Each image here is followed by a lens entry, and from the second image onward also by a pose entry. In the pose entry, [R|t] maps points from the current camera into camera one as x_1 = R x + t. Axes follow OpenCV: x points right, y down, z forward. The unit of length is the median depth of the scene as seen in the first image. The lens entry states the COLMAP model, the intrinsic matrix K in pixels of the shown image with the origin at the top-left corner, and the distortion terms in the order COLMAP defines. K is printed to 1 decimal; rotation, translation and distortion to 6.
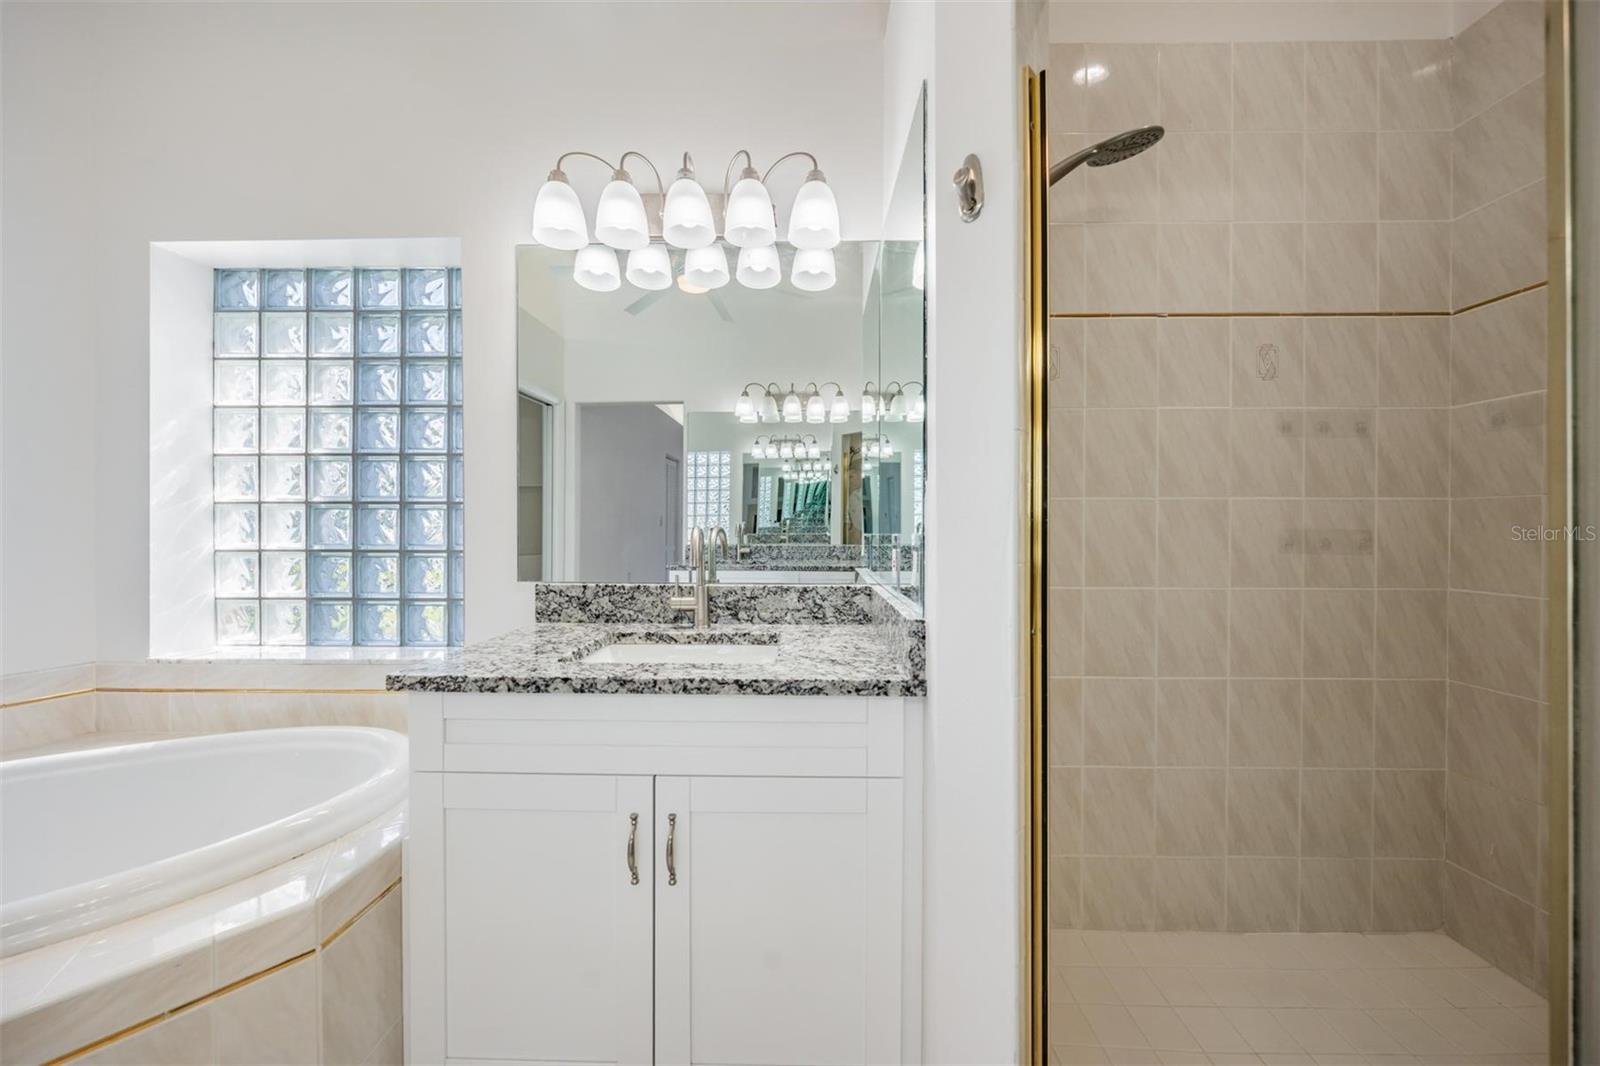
lens RADIAL K [[550.6, 0, 800.0], [0, 550.6, 533.0], [0, 0, 1]] dist [-0.001288, -0.000039]
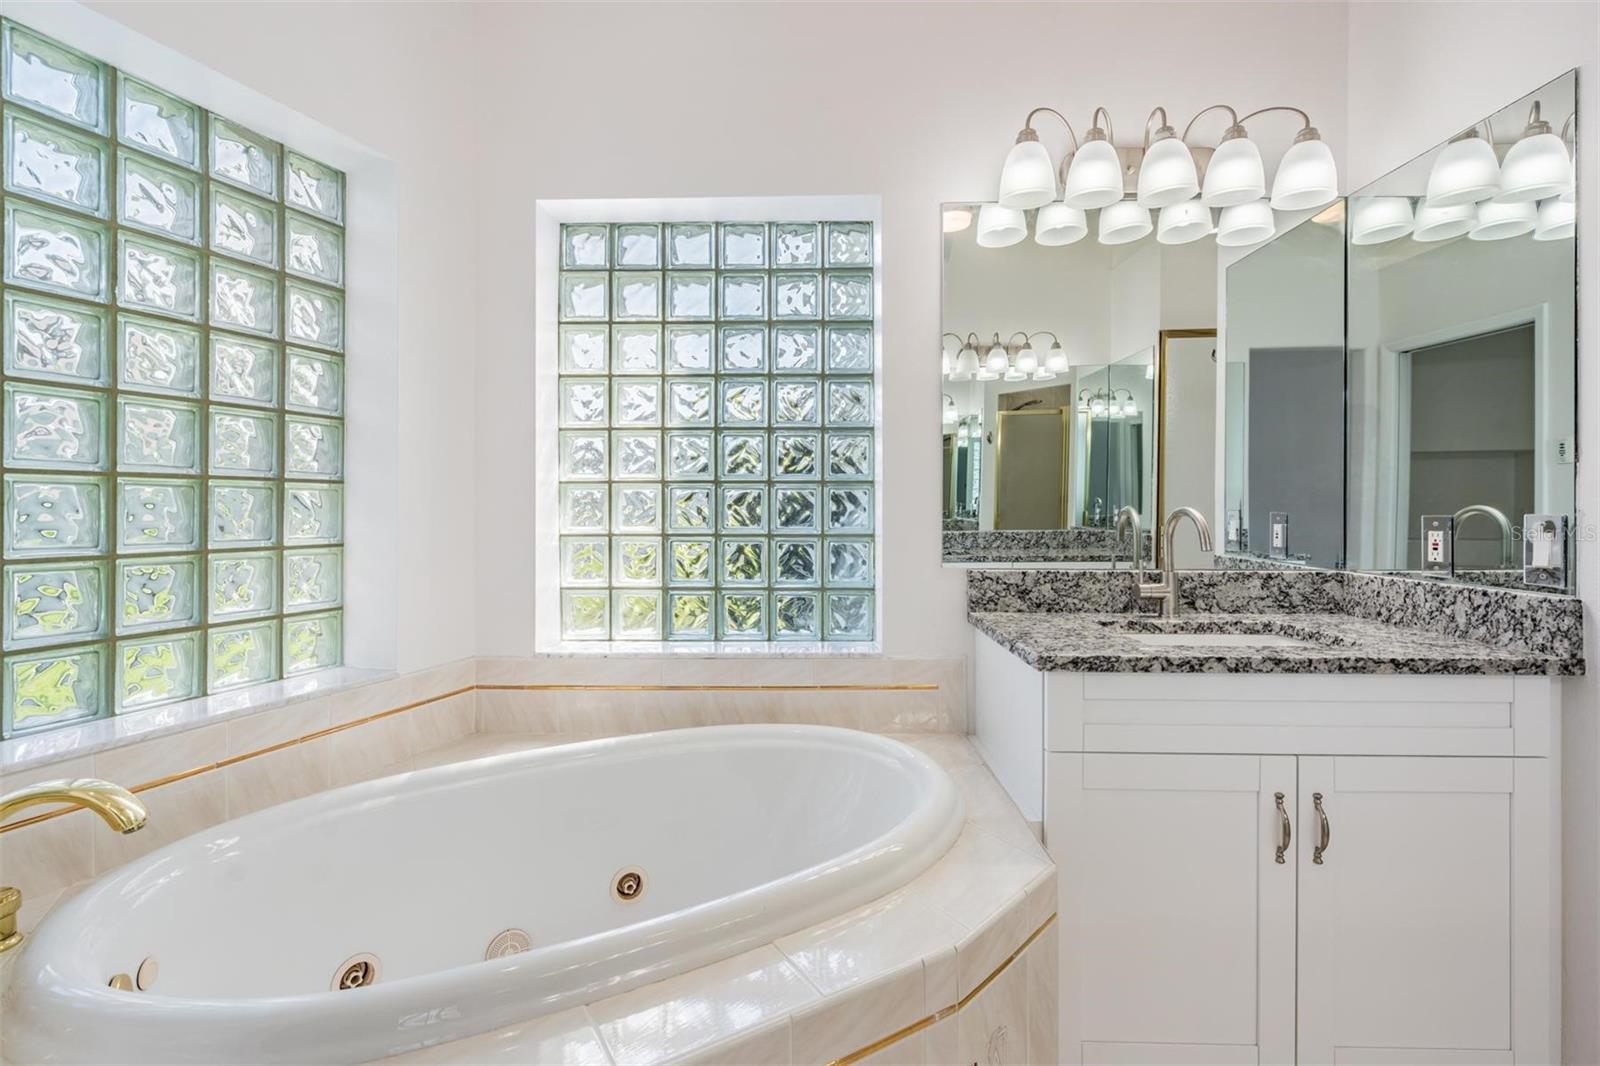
lens RADIAL K [[728.9, 0, 799.9], [0, 728.9, 510.9], [0, 0, 1]] dist [0.001219, 0.000394]
pose [[0.999993, -0.001493, -0.003336, -0.808716], [0.001472, 0.999978, -0.006526, 0.000539], [0.003345, 0.006521, 0.999973, -0.235837]]
